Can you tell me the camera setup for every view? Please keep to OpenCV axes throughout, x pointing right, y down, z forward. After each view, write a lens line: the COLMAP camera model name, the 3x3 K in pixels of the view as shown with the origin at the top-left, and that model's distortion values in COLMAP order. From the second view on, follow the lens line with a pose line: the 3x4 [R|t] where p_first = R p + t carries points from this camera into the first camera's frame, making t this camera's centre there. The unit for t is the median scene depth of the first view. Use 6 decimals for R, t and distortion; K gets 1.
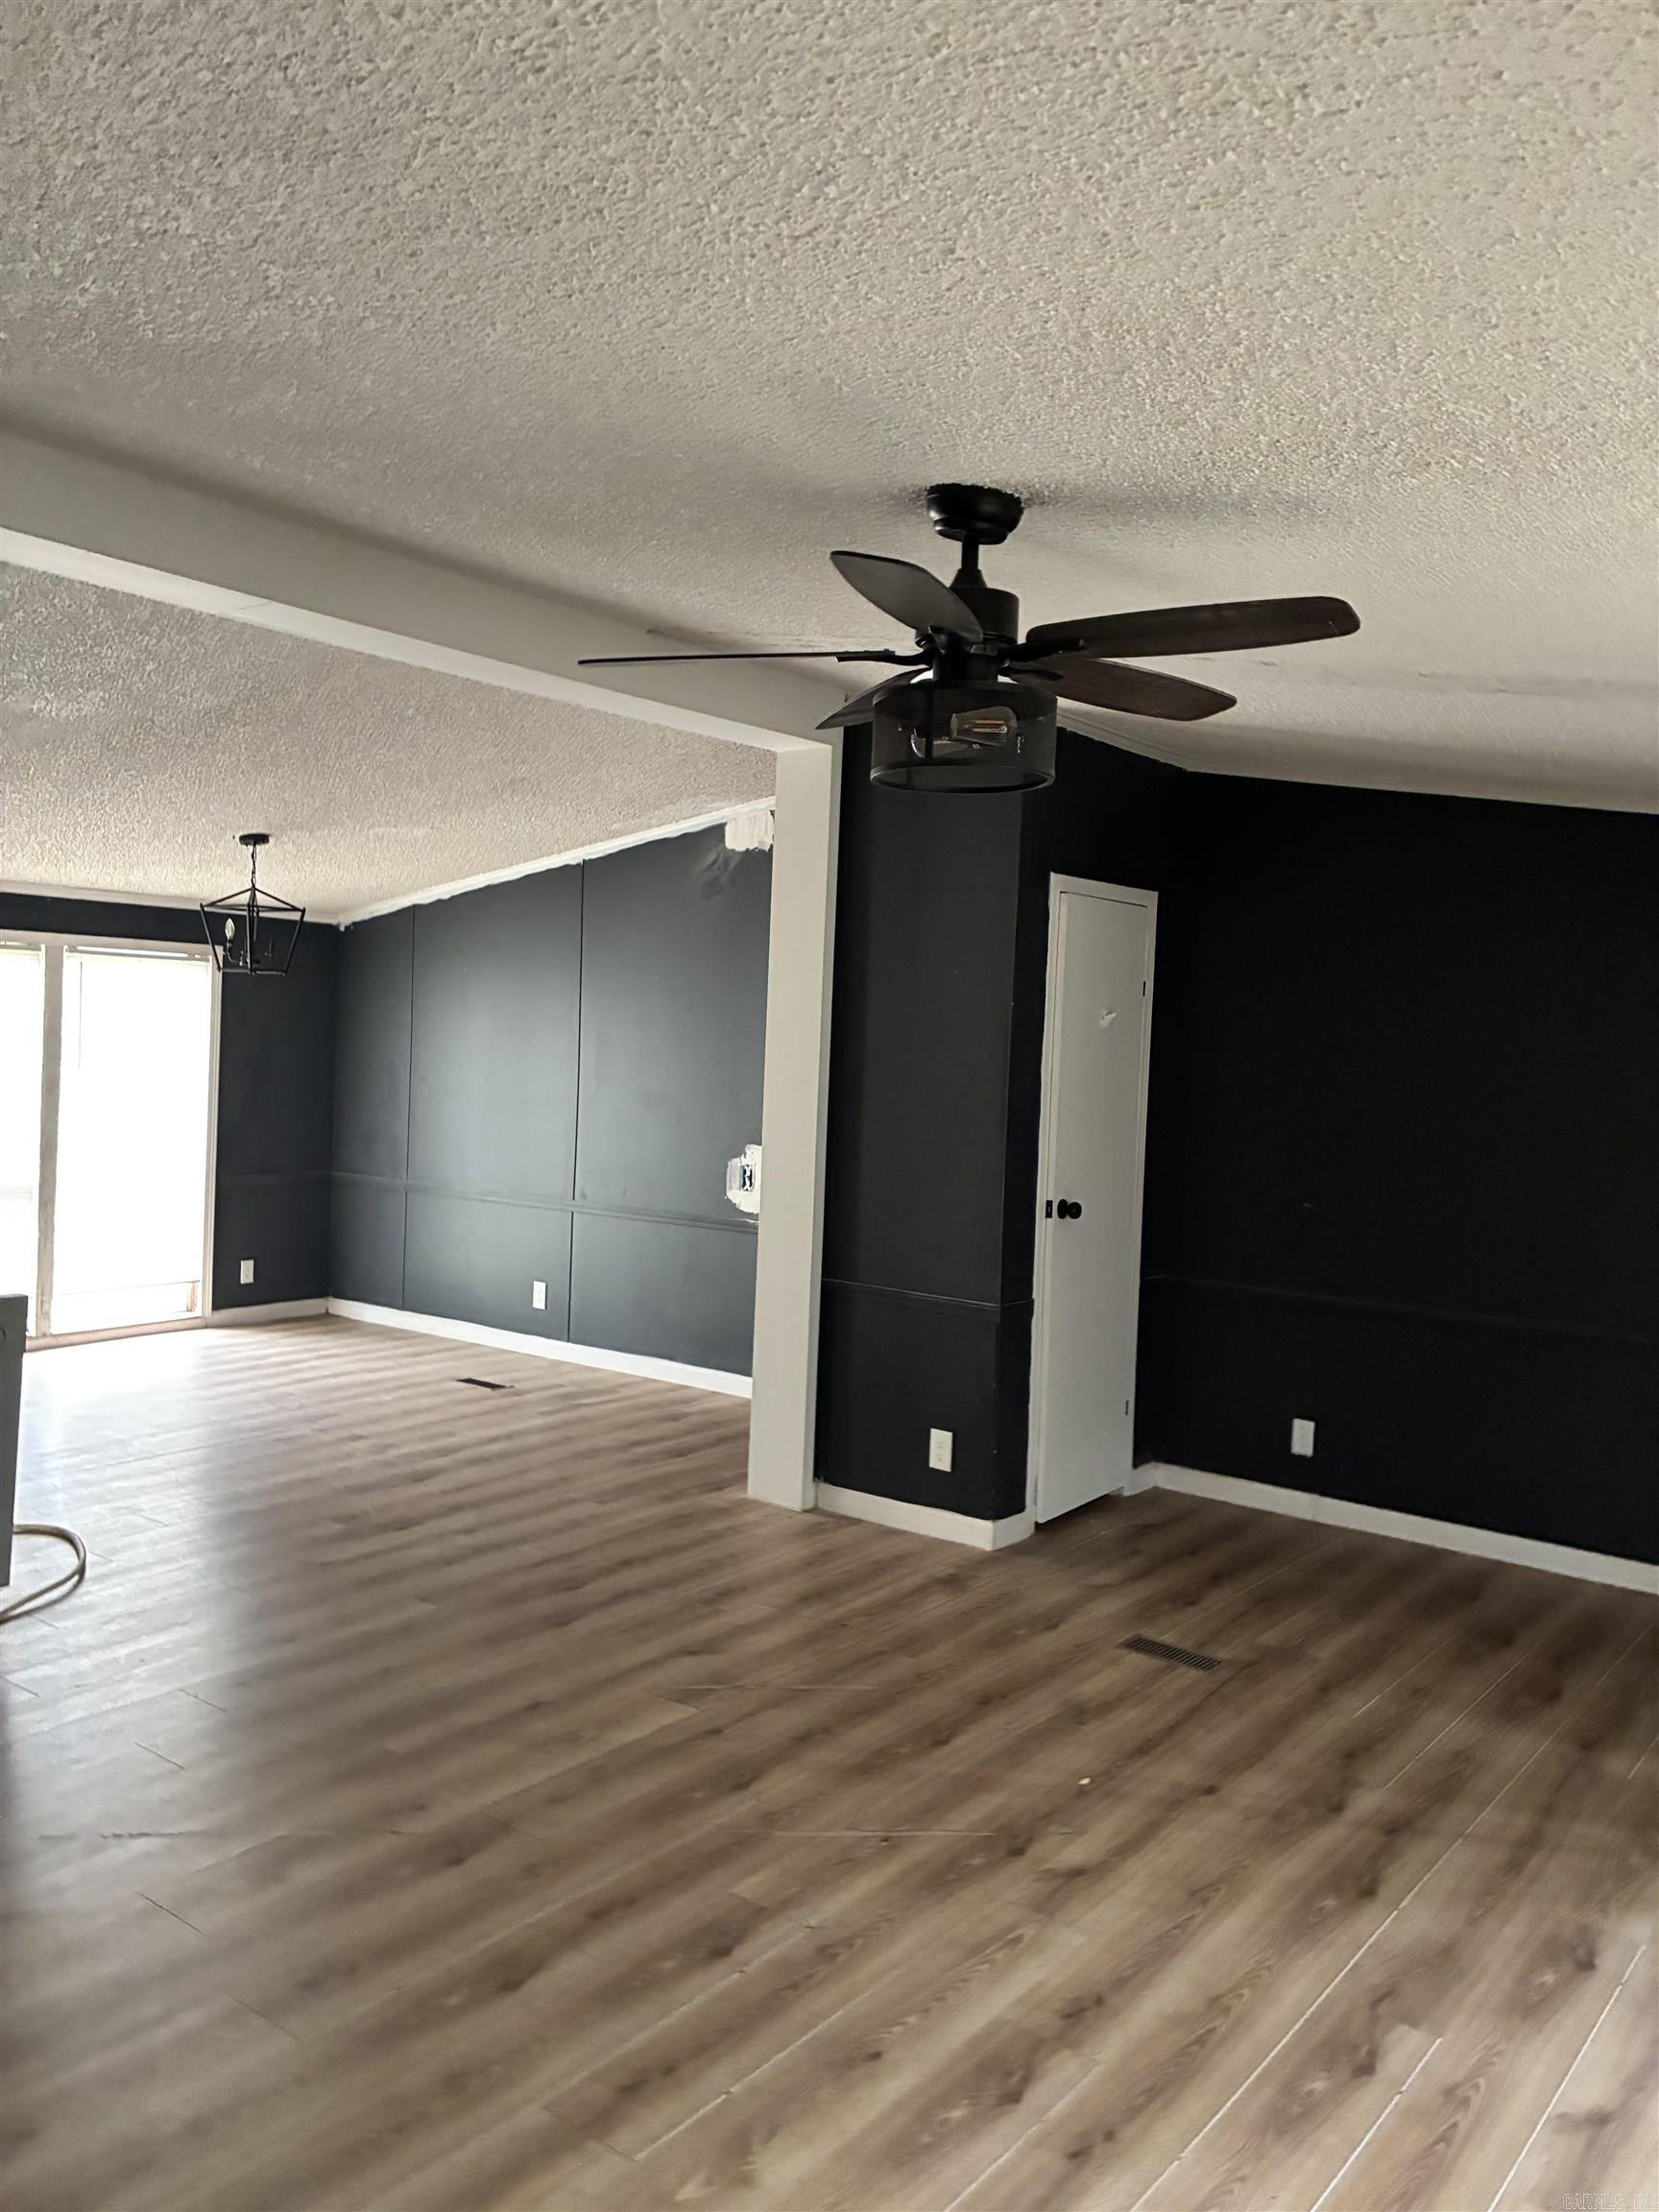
lens RADIAL K [[1656.2, 0, 789.0], [0, 1656.2, 1102.6], [0, 0, 1]] dist [0.003322, -0.067764]
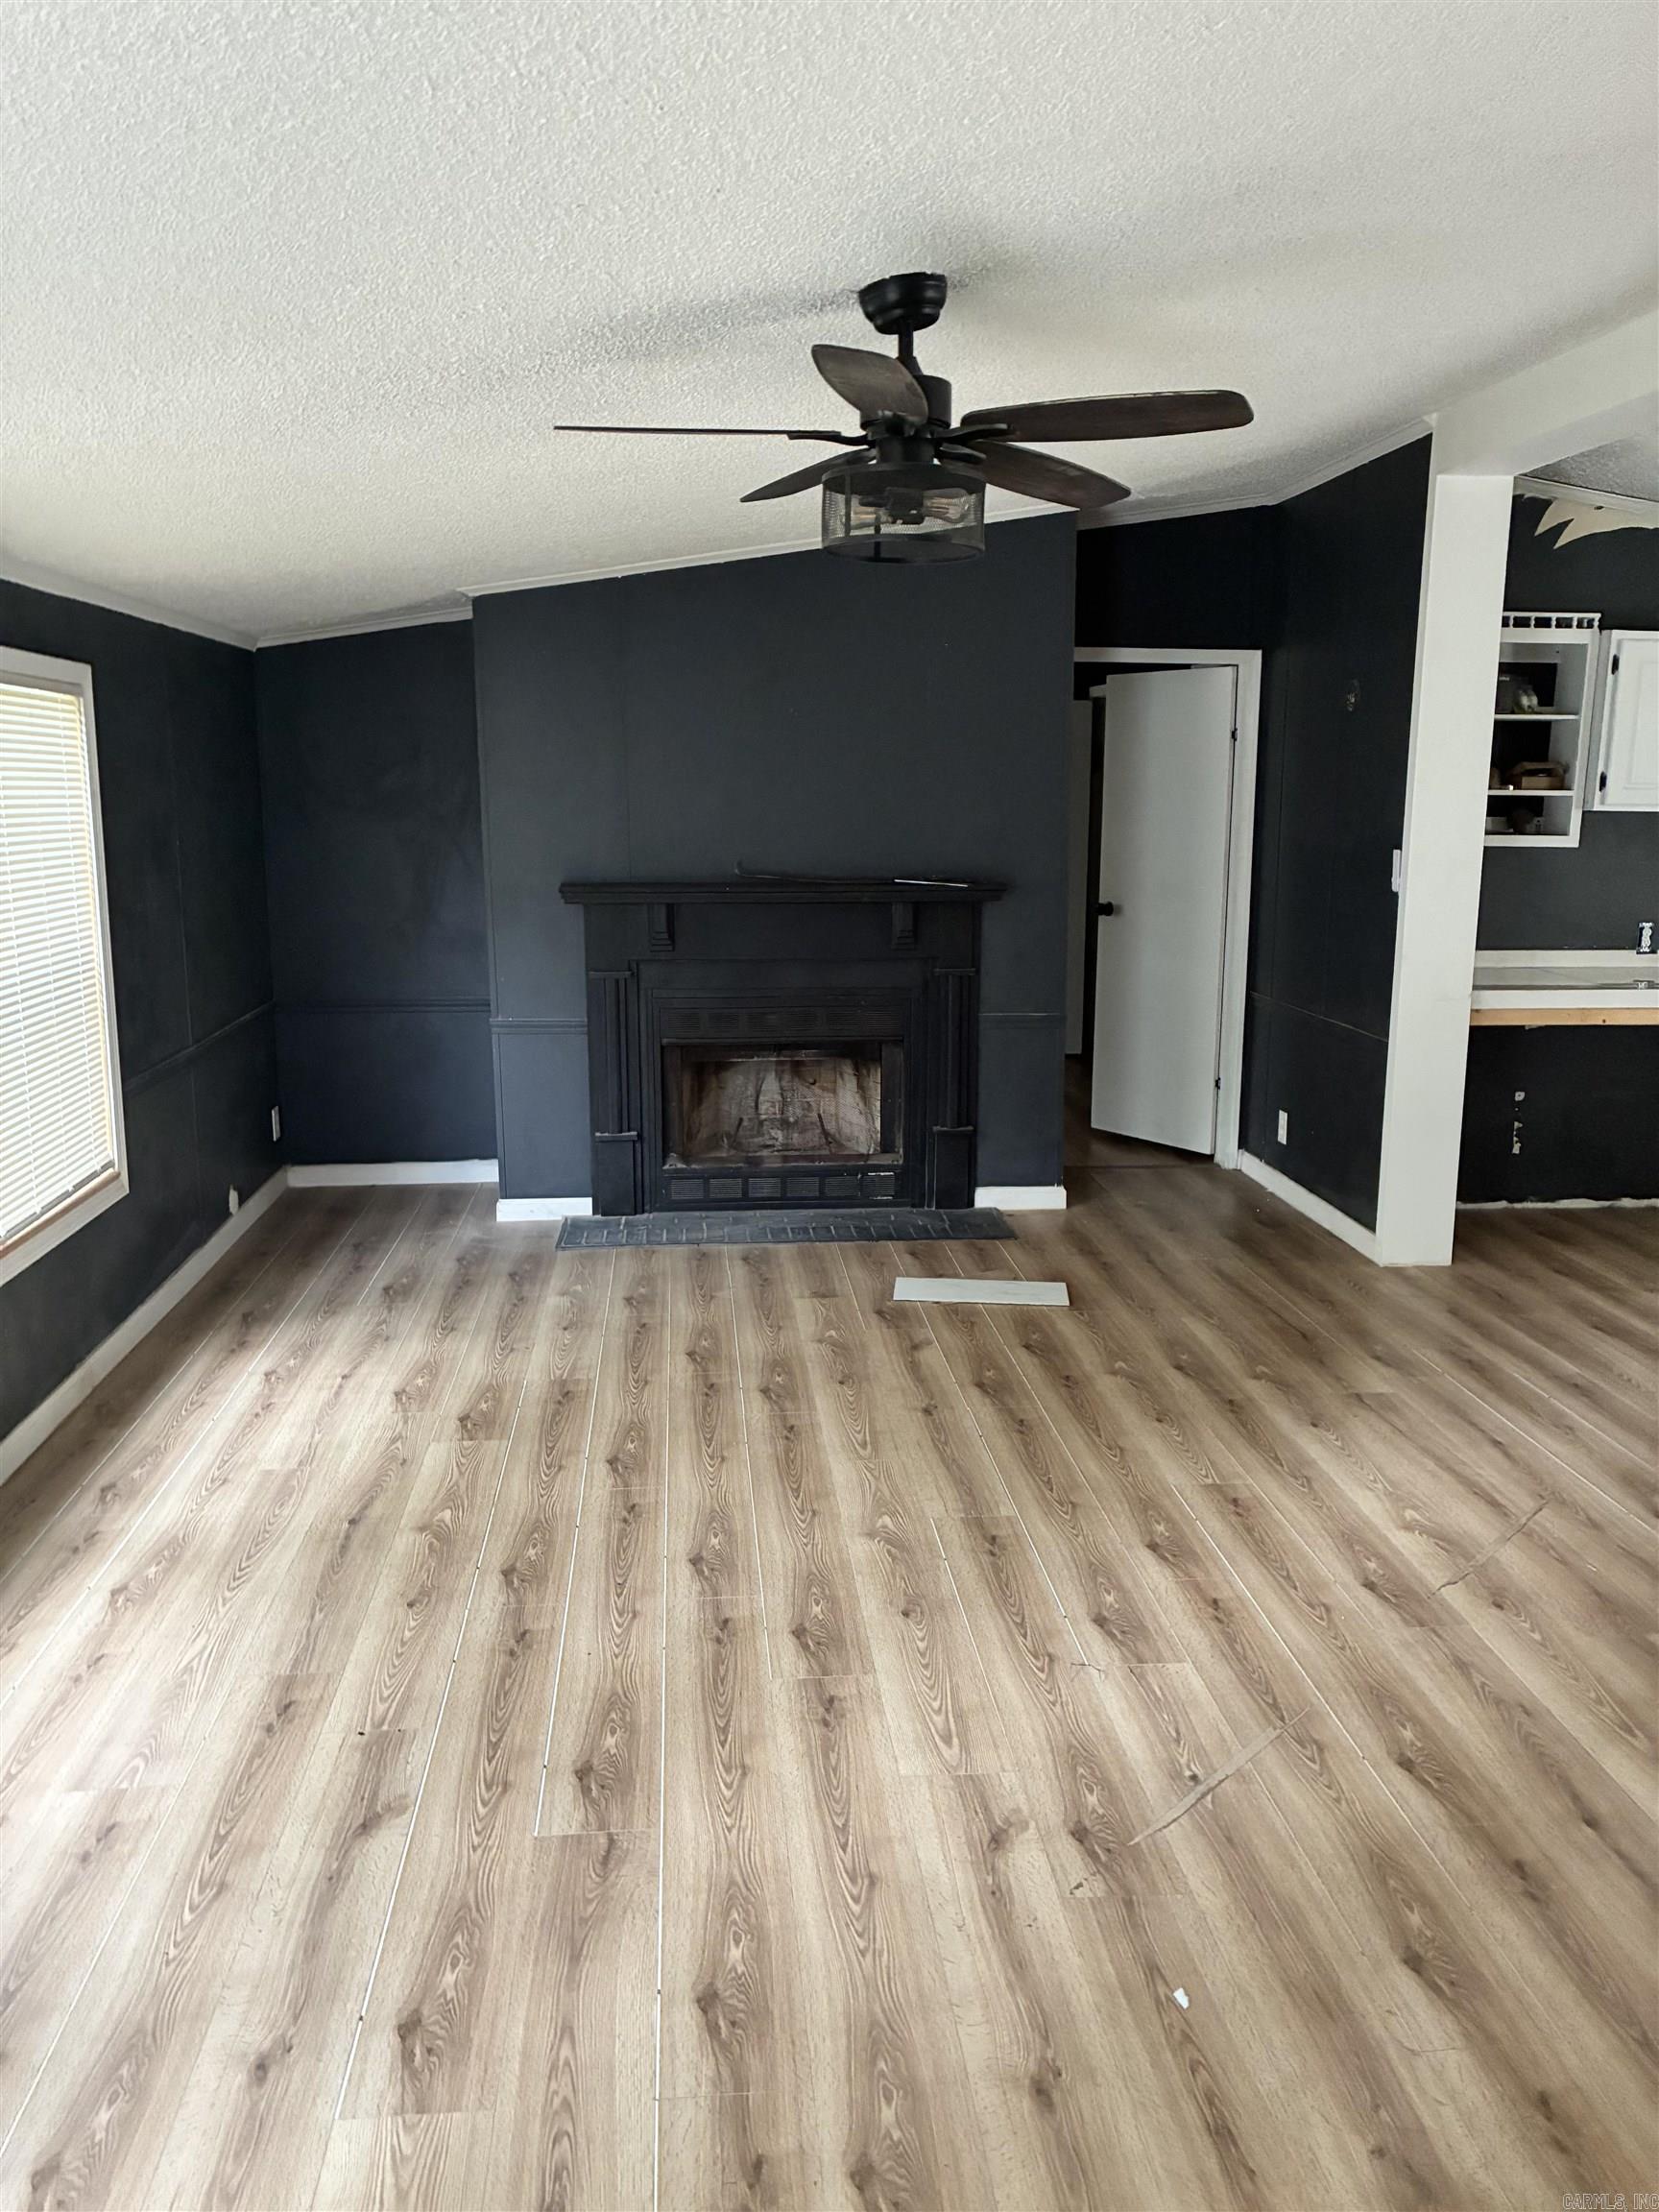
lens RADIAL K [[1656.2, 0, 789.0], [0, 1656.2, 1102.6], [0, 0, 1]] dist [0.003322, -0.067764]
pose [[-0.736593, 0.095553, -0.669553, 0.775109], [-0.052619, 0.978873, 0.197584, -0.038717], [0.674287, 0.180771, -0.716003, 1.484396]]
